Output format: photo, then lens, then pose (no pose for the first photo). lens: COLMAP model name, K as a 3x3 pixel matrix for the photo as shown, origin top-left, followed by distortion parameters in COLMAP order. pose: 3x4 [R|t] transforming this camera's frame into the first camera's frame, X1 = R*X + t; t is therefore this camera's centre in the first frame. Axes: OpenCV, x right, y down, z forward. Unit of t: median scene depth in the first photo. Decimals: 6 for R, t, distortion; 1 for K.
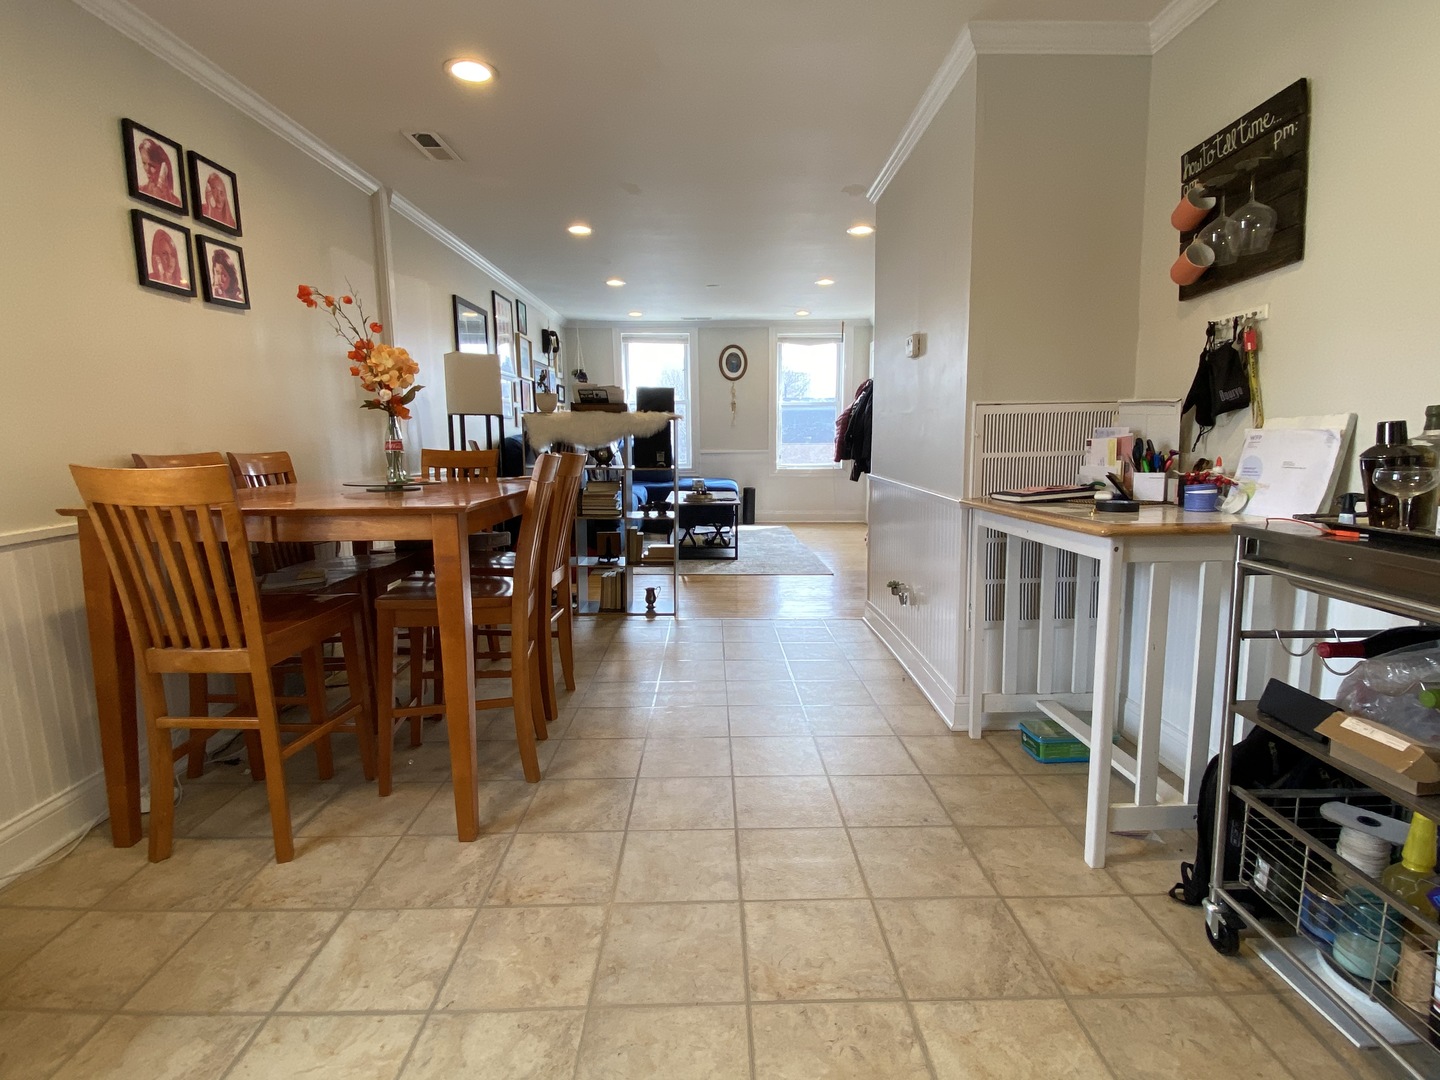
lens RADIAL K [[707.6, 0, 720.0], [0, 707.6, 540.0], [0, 0, 1]] dist [0.001293, 0.000153]
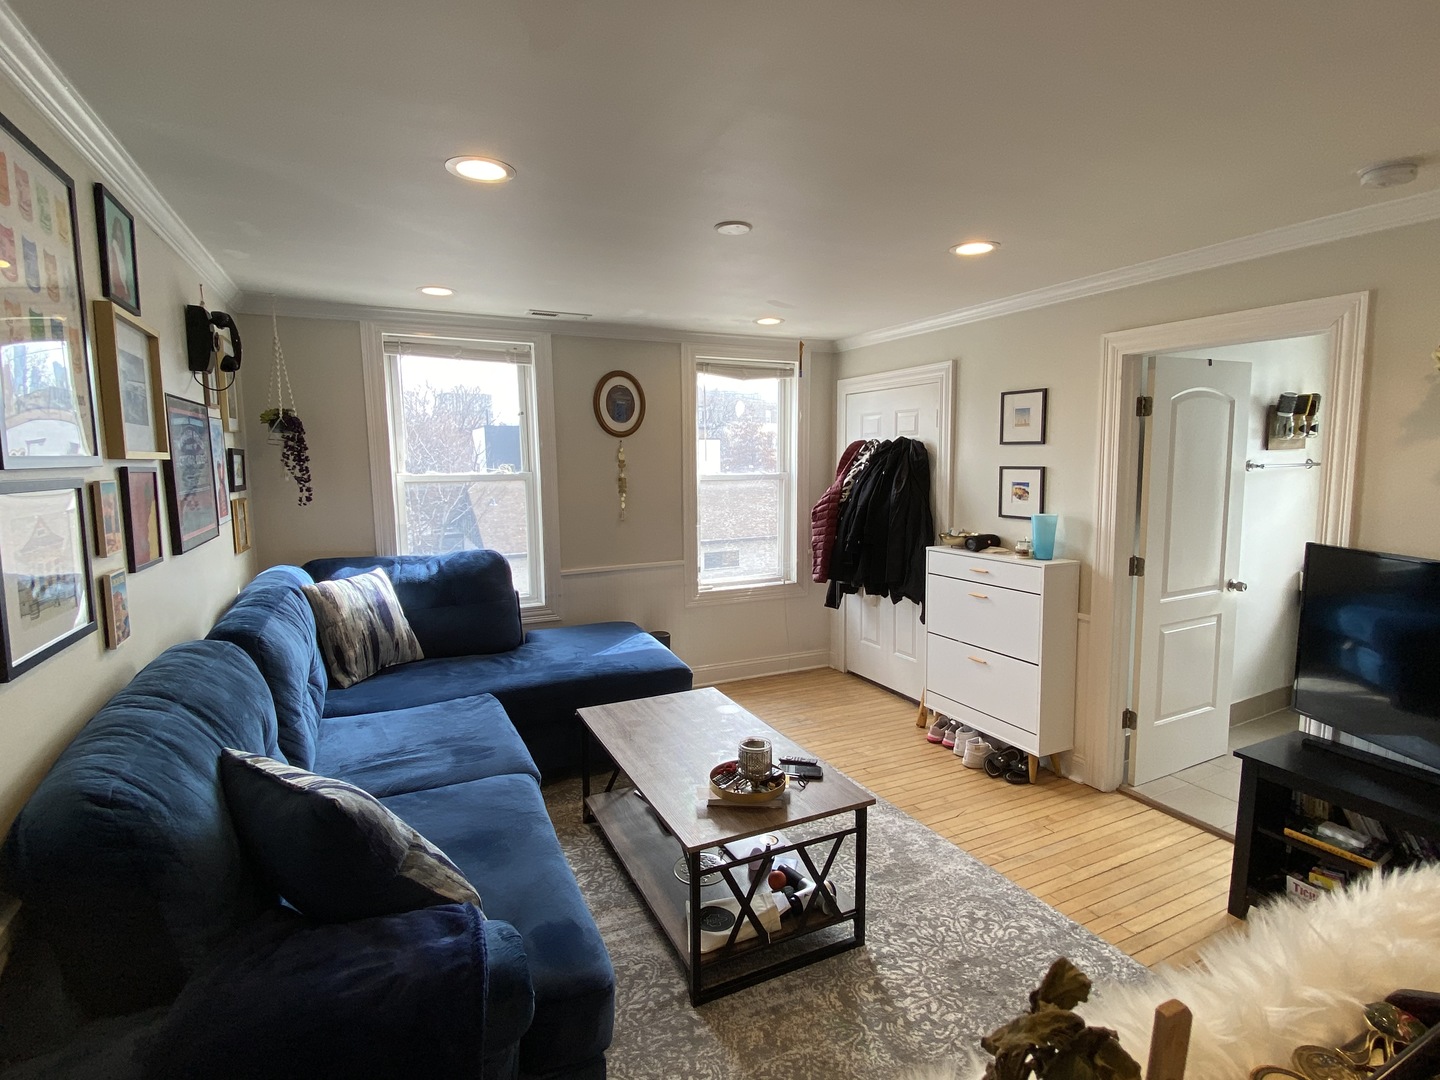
lens RADIAL K [[707.6, 0, 720.0], [0, 707.6, 540.0], [0, 0, 1]] dist [0.001293, 0.000153]
pose [[0.902827, -0.052183, 0.426825, -0.166822], [0.063827, 0.997876, -0.013010, -0.159503], [-0.425240, 0.038989, 0.904241, 0.573379]]
